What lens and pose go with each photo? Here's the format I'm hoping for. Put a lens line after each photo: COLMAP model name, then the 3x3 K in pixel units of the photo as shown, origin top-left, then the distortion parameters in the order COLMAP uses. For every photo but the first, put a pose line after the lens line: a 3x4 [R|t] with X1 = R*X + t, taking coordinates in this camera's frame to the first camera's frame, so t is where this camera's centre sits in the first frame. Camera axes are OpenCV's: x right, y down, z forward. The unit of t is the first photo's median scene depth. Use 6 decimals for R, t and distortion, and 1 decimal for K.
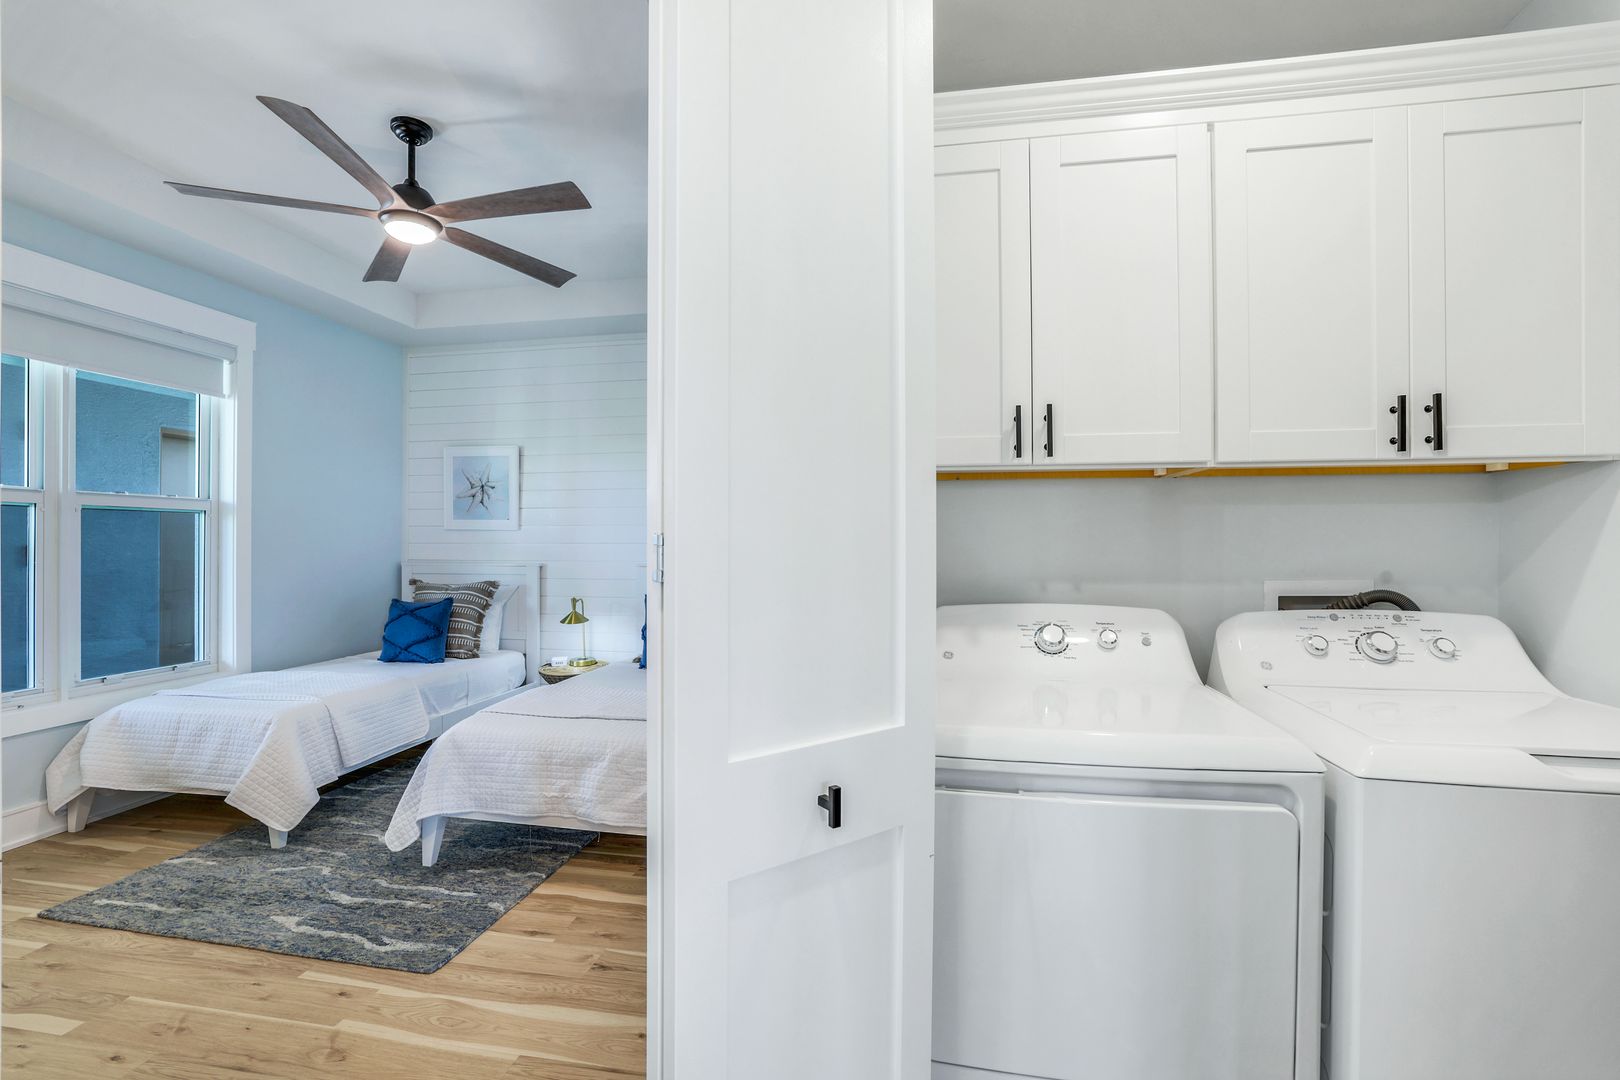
lens RADIAL K [[714.6, 0, 797.9], [0, 714.6, 539.2], [0, 0, 1]] dist [-0.003045, 0.000198]
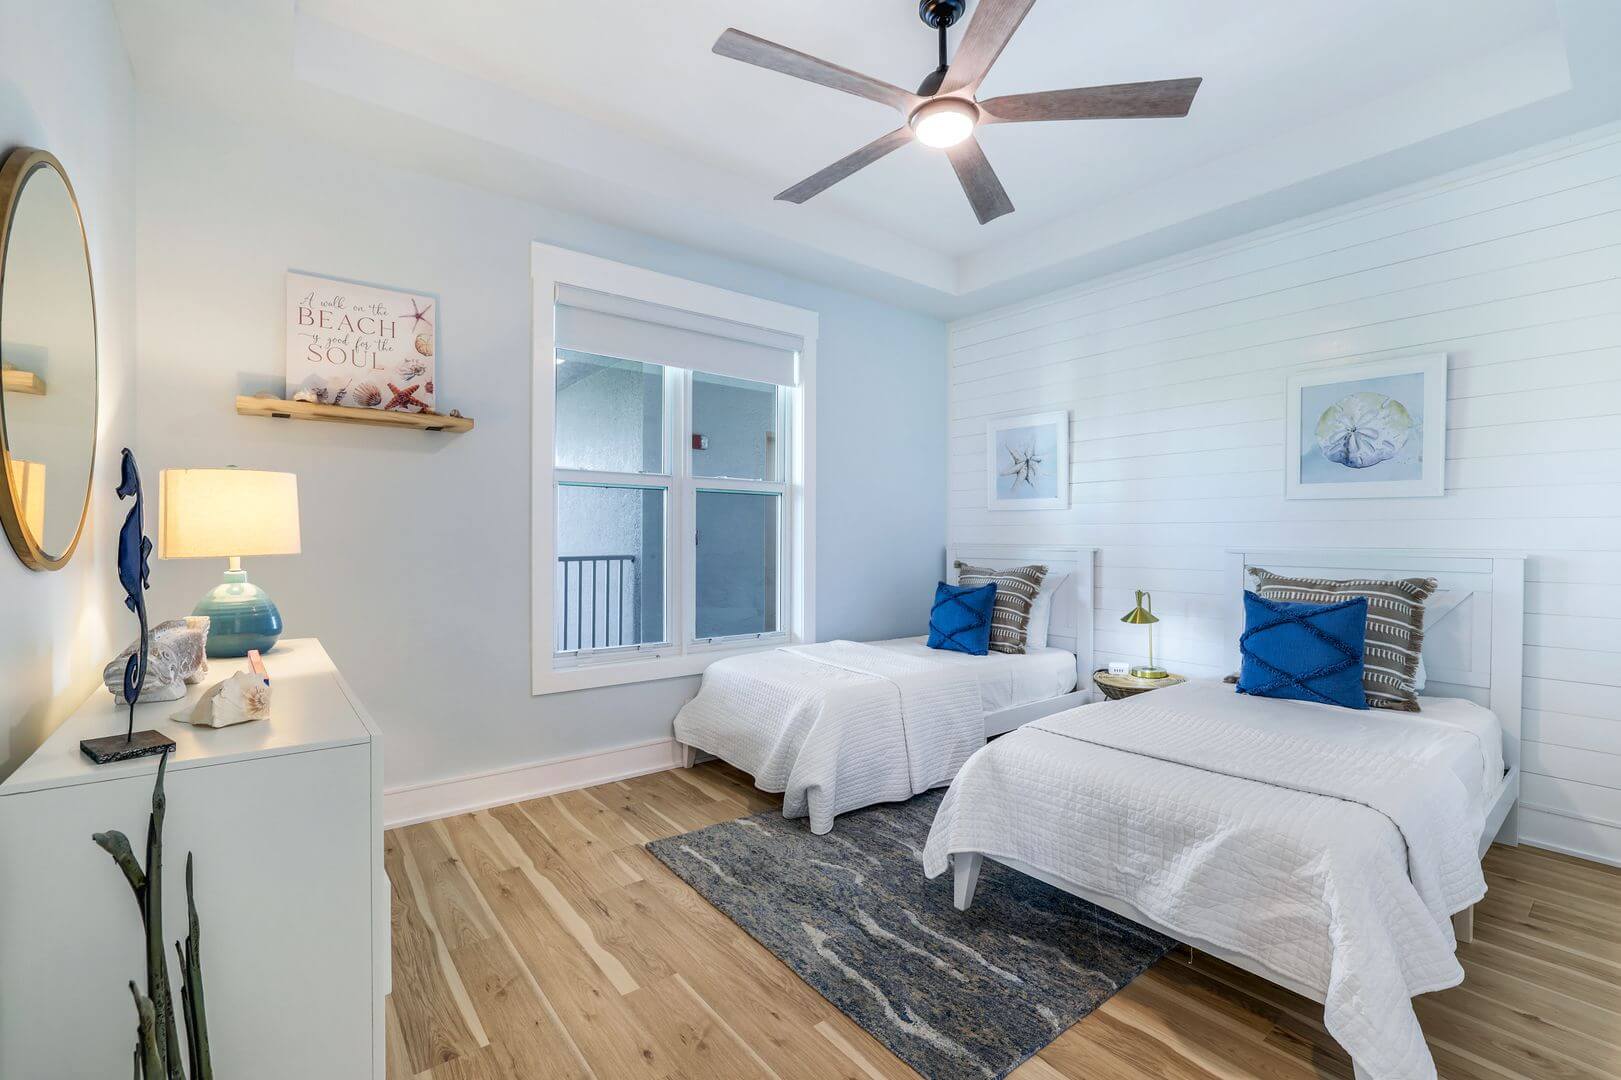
lens RADIAL K [[706.6, 0, 790.3], [0, 706.6, 539.5], [0, 0, 1]] dist [-0.027576, 0.012064]
pose [[0.739683, 0.000920, -0.672955, -0.126940], [0.002862, 0.999986, 0.004513, 0.034445], [0.672949, -0.005264, 0.739670, 0.276524]]
